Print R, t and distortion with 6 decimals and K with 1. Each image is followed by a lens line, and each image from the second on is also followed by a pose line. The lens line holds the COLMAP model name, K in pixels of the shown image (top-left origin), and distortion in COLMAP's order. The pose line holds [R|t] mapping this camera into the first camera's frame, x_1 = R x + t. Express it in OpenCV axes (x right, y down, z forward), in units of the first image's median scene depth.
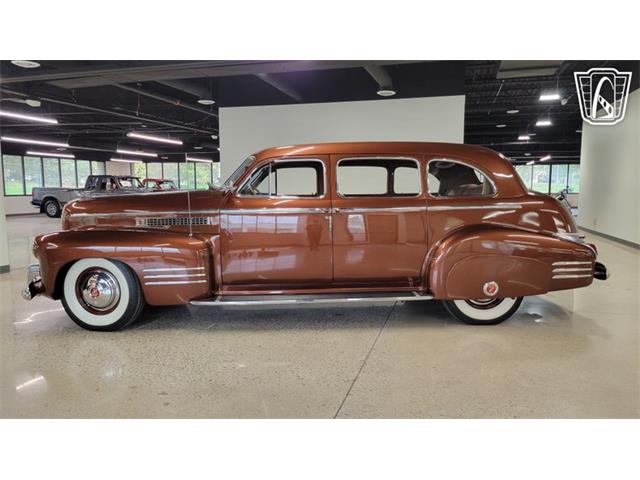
lens RADIAL K [[478.4, 0, 322.8], [0, 478.4, 236.8], [0, 0, 1]] dist [0.031453, -0.006209]
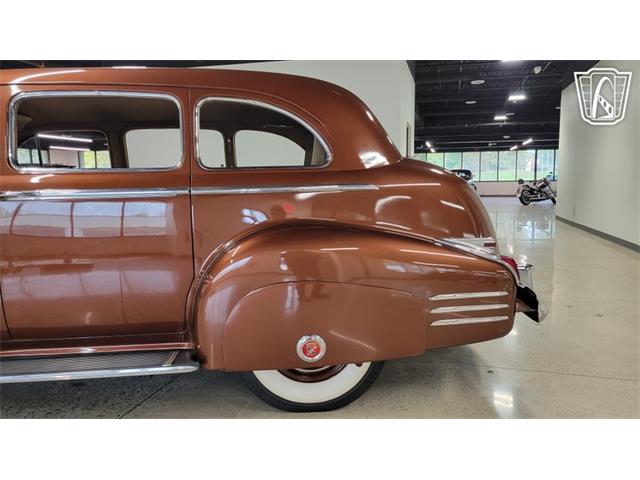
lens RADIAL K [[478.4, 0, 322.8], [0, 478.4, 236.8], [0, 0, 1]] dist [0.031453, -0.006209]
pose [[0.999902, -0.010334, 0.009414, 0.310146], [0.010158, 0.999777, 0.018533, -0.017618], [-0.009603, -0.018436, 0.999784, 0.426247]]
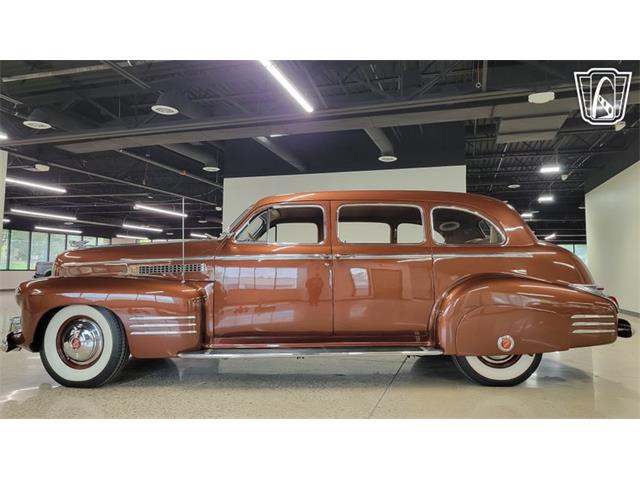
lens RADIAL K [[480.6, 0, 318.5], [0, 480.6, 229.2], [0, 0, 1]] dist [0.027542, -0.003588]
pose [[0.999825, 0.005343, -0.017917, 0.007788], [-0.008598, 0.982357, -0.186818, 0.060011], [0.016603, 0.186939, 0.982231, 0.043049]]
